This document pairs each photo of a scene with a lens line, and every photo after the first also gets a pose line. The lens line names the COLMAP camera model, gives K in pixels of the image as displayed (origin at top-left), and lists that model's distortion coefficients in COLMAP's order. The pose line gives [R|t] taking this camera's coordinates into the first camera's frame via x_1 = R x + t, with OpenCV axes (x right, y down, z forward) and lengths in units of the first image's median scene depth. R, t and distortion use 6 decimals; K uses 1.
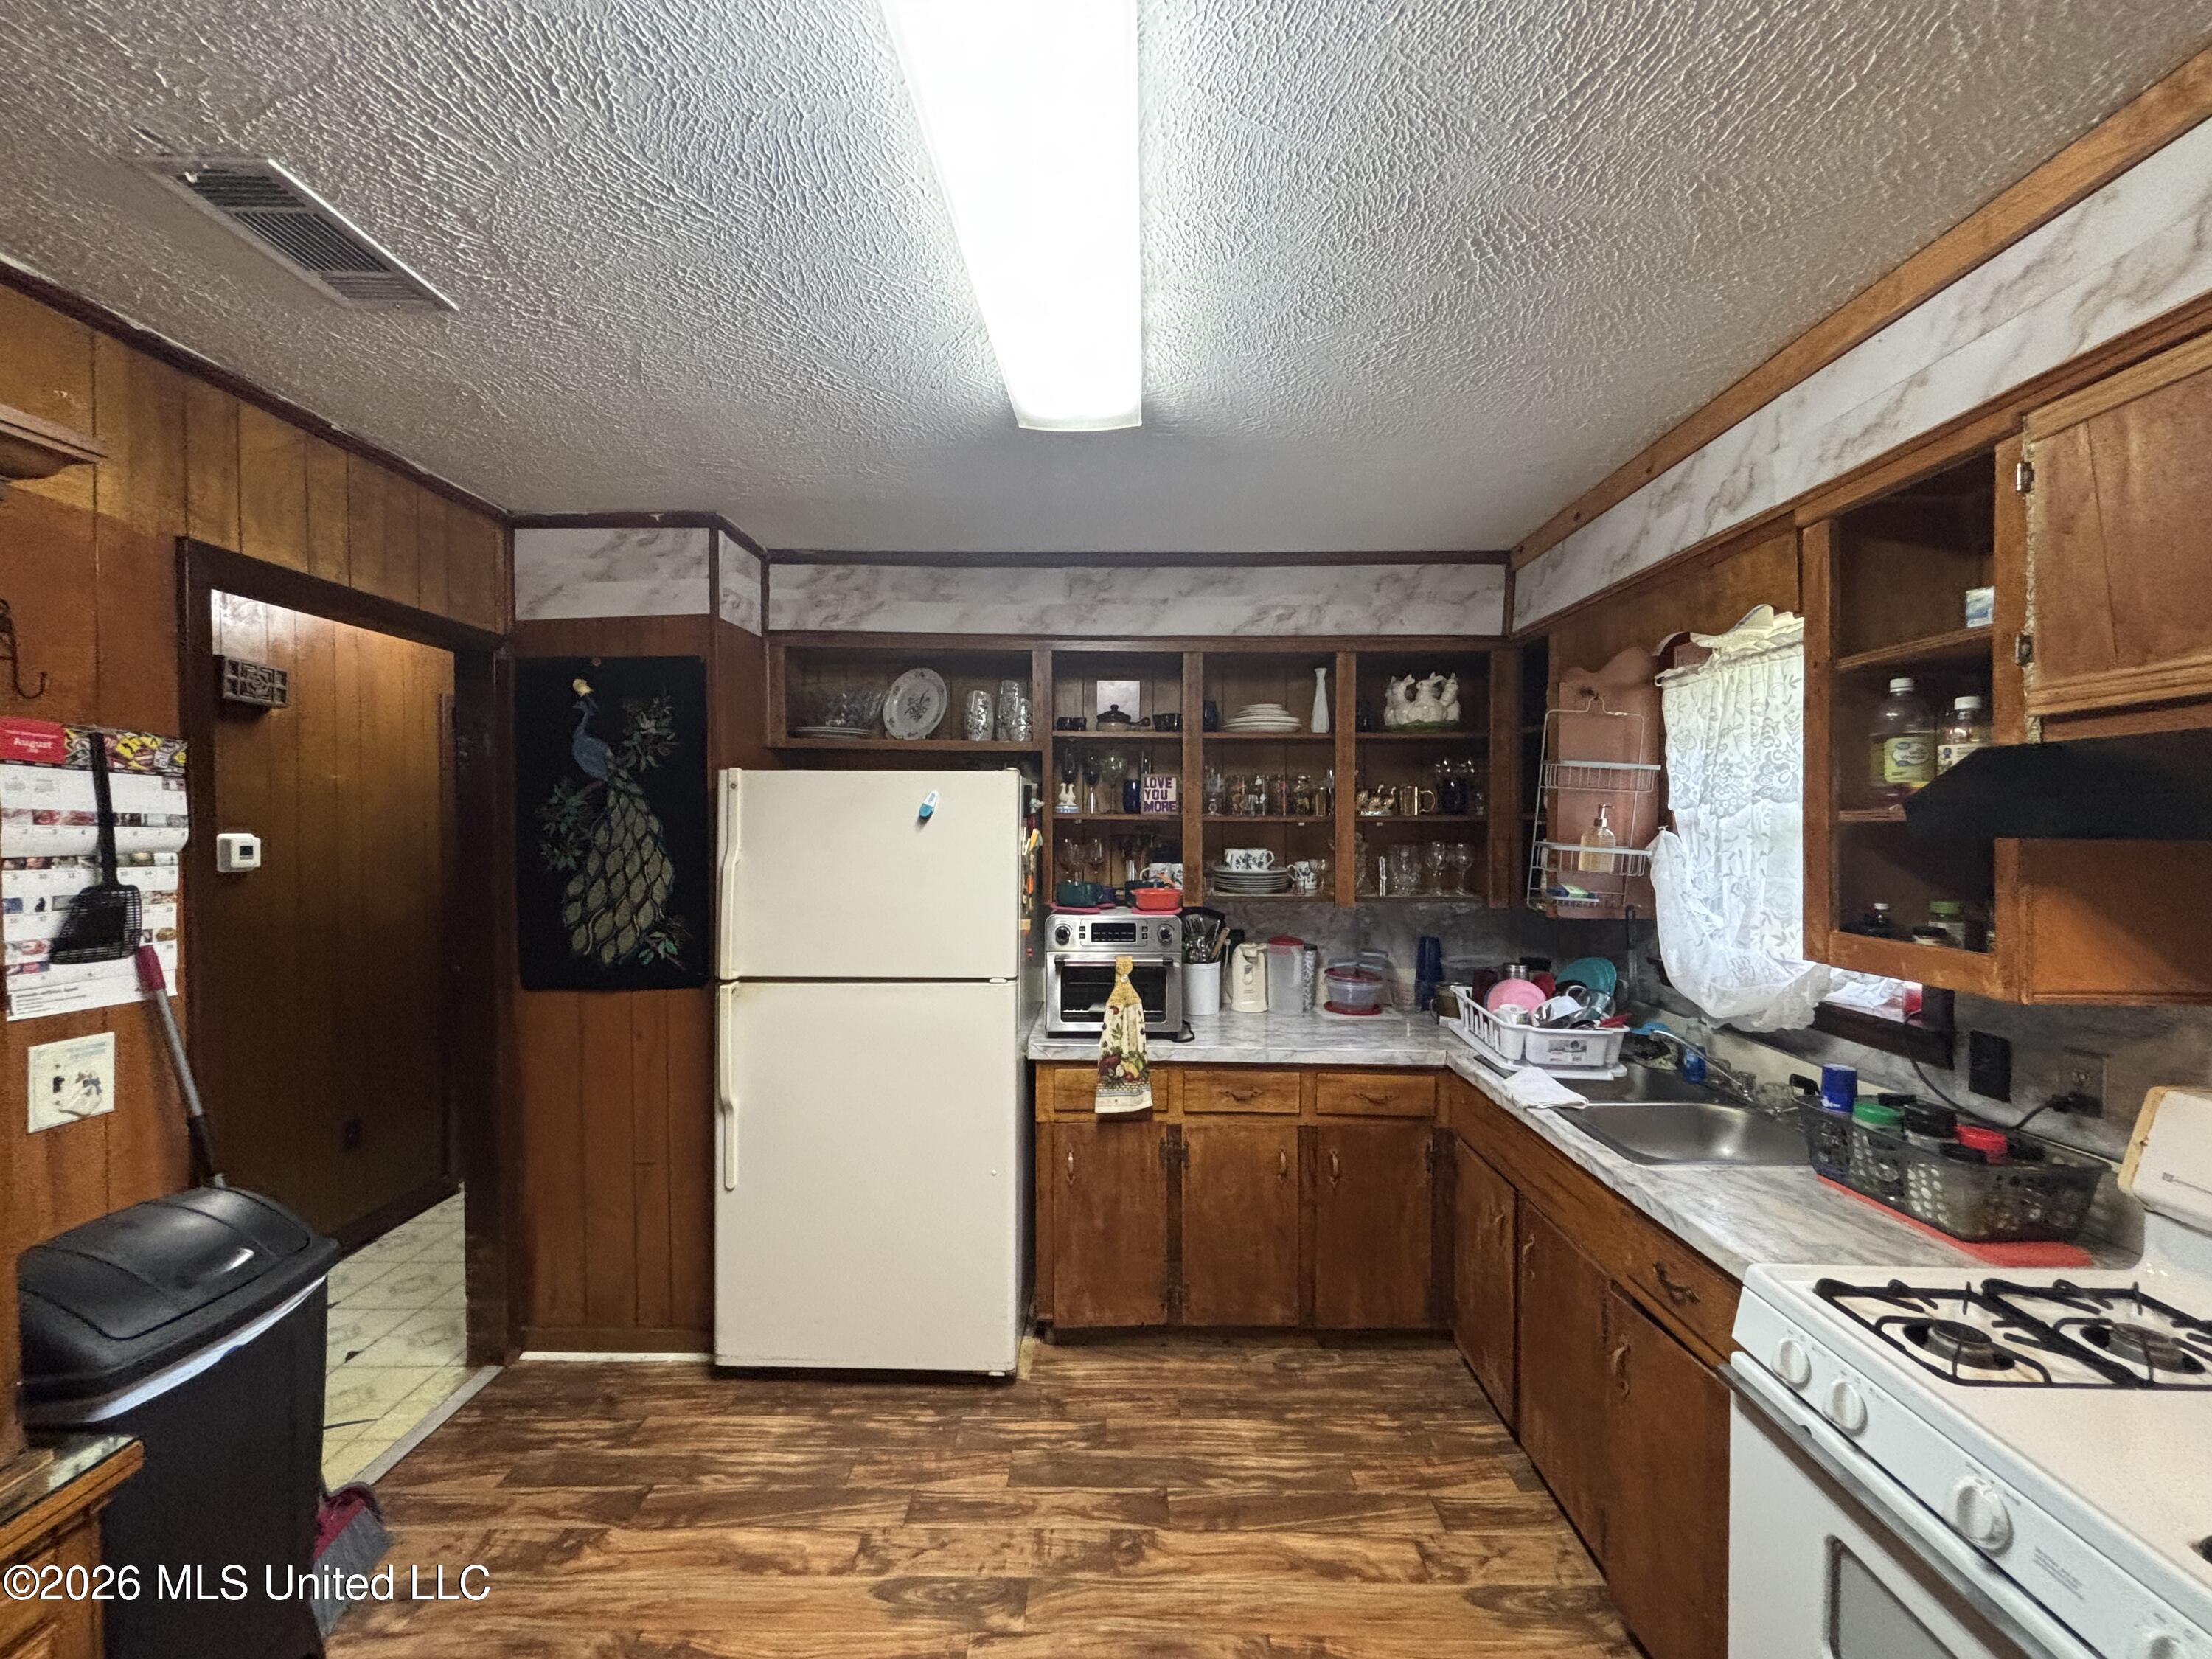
lens RADIAL K [[894.2, 0, 1103.1], [0, 894.2, 830.8], [0, 0, 1]] dist [0.001383, -0.000233]
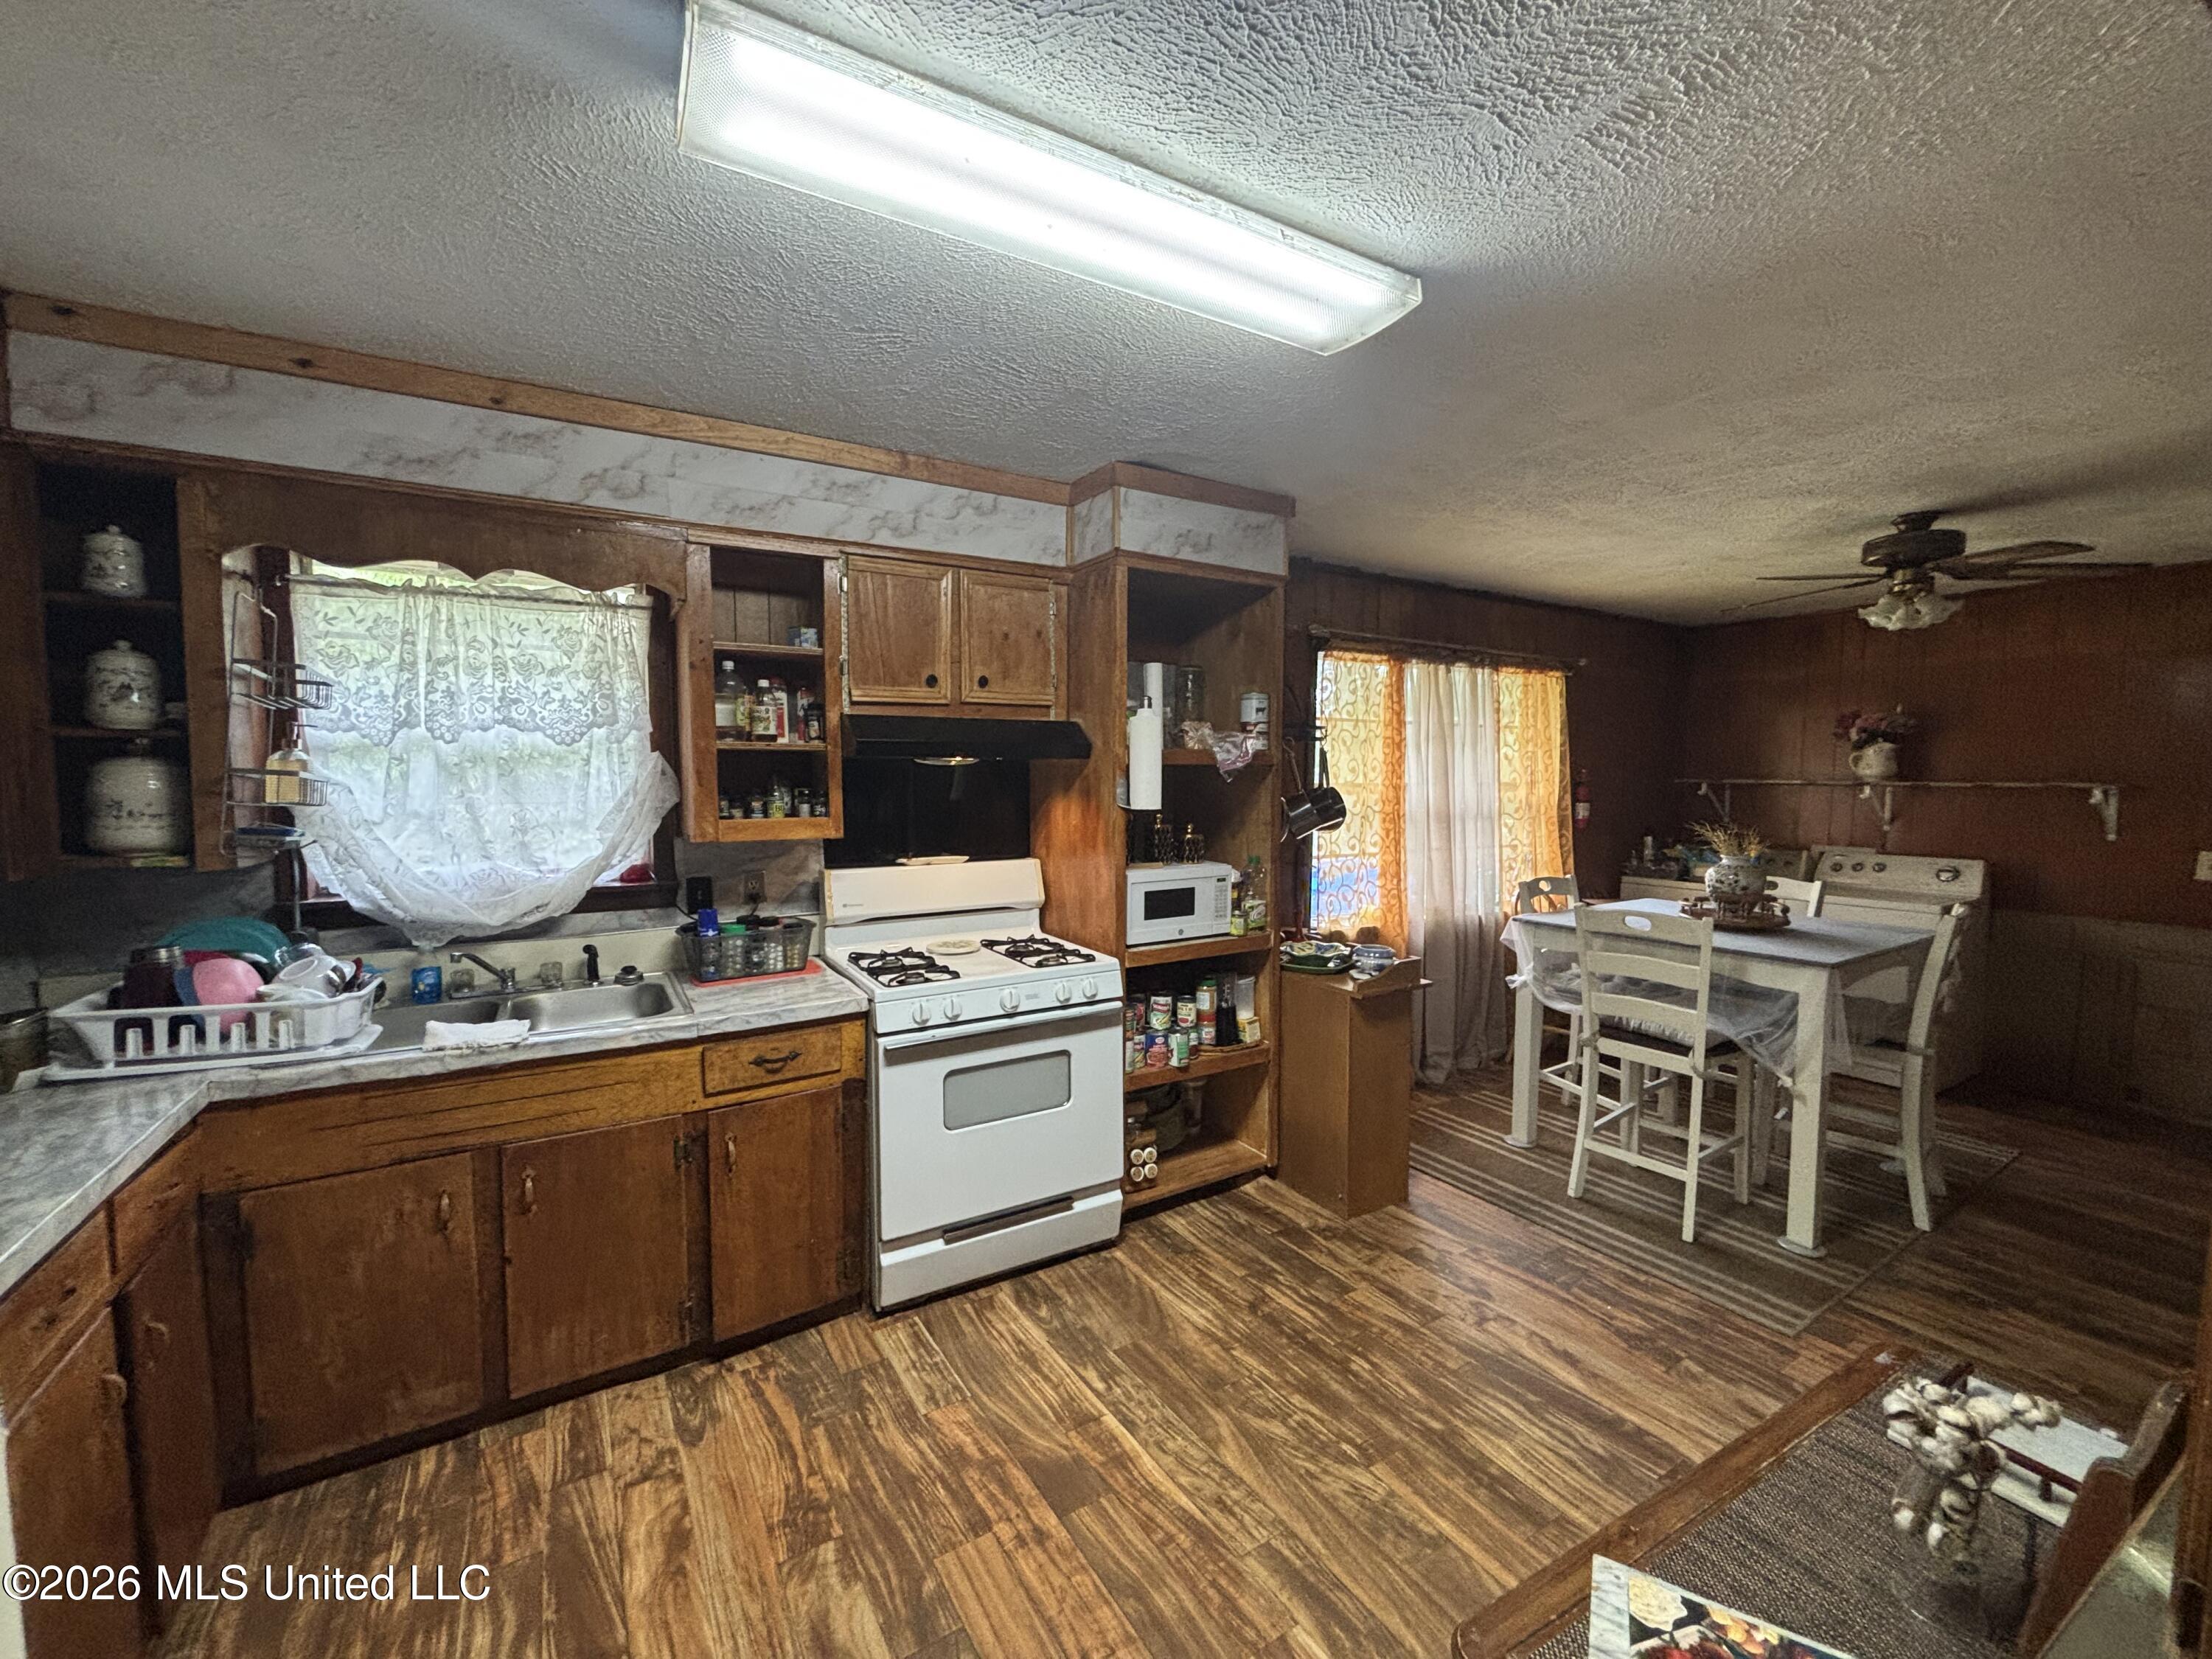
lens RADIAL K [[894.2, 0, 1103.1], [0, 894.2, 830.8], [0, 0, 1]] dist [0.001383, -0.000233]
pose [[-0.539764, -0.057486, 0.839851, -0.897719], [0.006670, 0.997342, 0.072552, 0.025387], [-0.841790, 0.044763, -0.537946, 1.352521]]
